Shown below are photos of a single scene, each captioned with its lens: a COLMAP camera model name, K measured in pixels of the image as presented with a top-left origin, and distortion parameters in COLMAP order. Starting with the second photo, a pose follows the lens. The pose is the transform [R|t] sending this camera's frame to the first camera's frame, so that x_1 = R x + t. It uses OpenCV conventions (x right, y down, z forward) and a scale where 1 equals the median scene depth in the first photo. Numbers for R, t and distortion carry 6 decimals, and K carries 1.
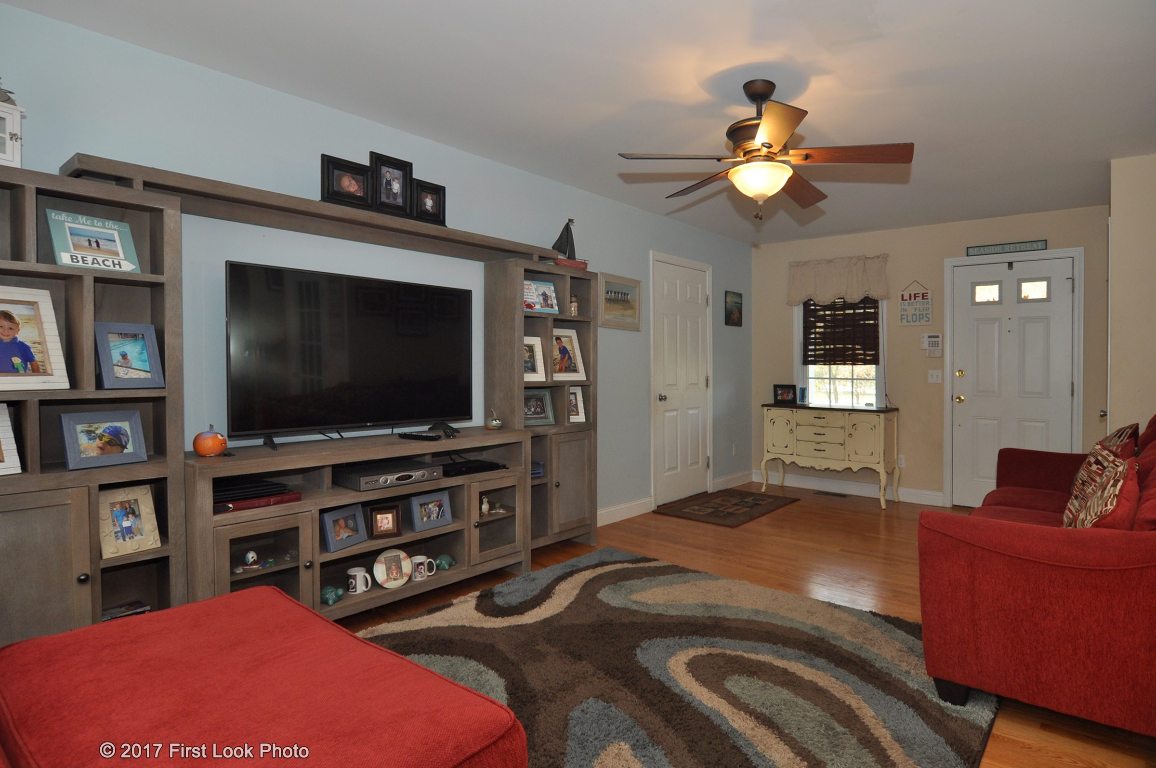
lens RADIAL K [[622.1, 0, 619.7], [0, 622.1, 385.0], [0, 0, 1]] dist [-0.013254, -0.003424]
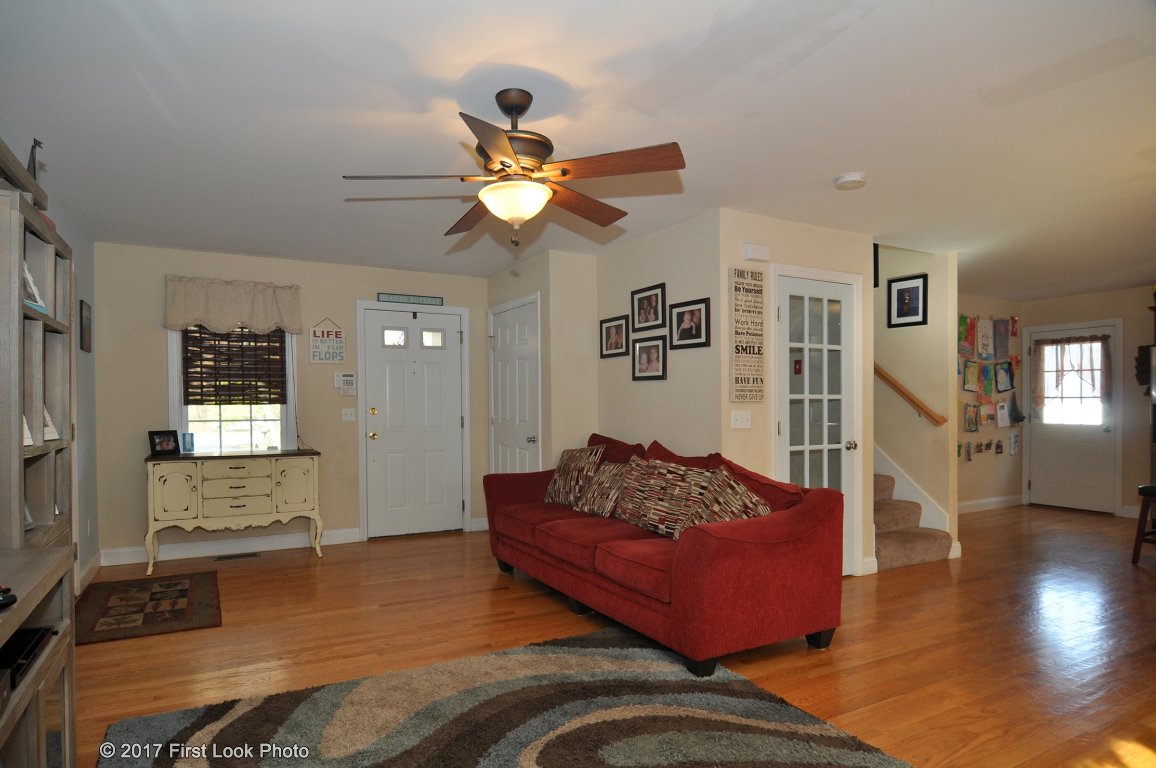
lens RADIAL K [[622.1, 0, 541.7], [0, 622.1, 409.6], [0, 0, 1]] dist [-0.013254, -0.003424]
pose [[0.420606, -0.019545, 0.907033, -0.382124], [0.035943, 0.999342, 0.004866, -0.022217], [-0.906531, 0.030555, 0.421032, 0.394586]]
